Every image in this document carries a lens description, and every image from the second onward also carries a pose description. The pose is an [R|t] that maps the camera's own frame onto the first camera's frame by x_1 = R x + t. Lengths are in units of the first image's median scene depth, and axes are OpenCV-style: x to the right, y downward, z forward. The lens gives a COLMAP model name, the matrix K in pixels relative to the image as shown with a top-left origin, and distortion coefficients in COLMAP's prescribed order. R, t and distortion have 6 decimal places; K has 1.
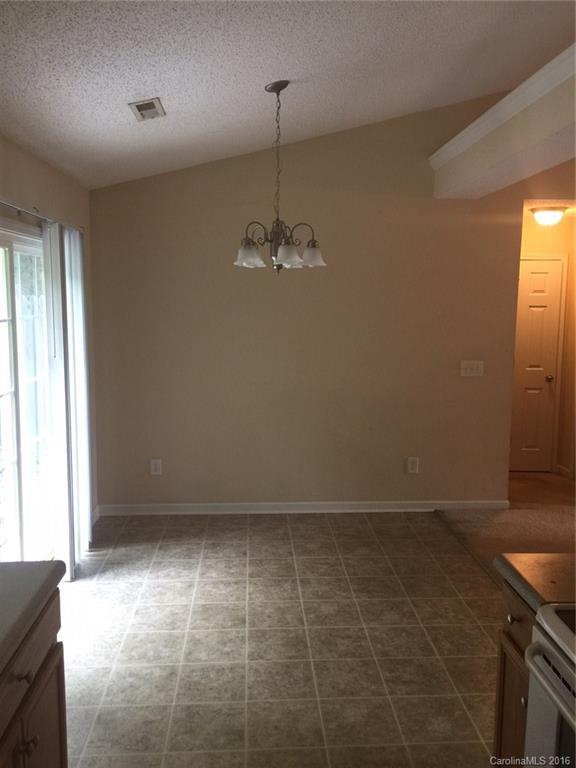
lens RADIAL K [[657.1, 0, 287.4], [0, 657.1, 383.0], [0, 0, 1]] dist [-0.002612, -0.007114]
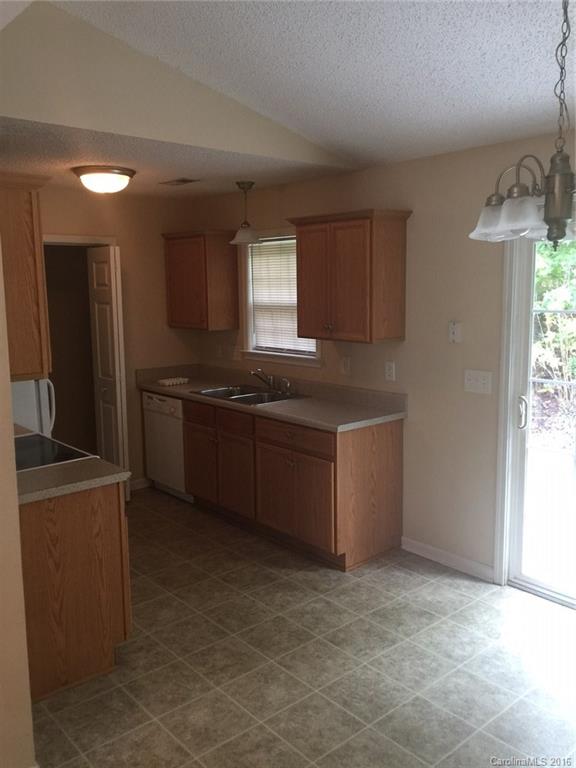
lens RADIAL K [[657.1, 0, 288.2], [0, 657.1, 383.1], [0, 0, 1]] dist [-0.002612, -0.007114]
pose [[-0.791881, 0.096497, -0.603003, 0.636318], [-0.075391, 0.964435, 0.253341, -0.222854], [0.606004, 0.246077, -0.756443, 1.603988]]
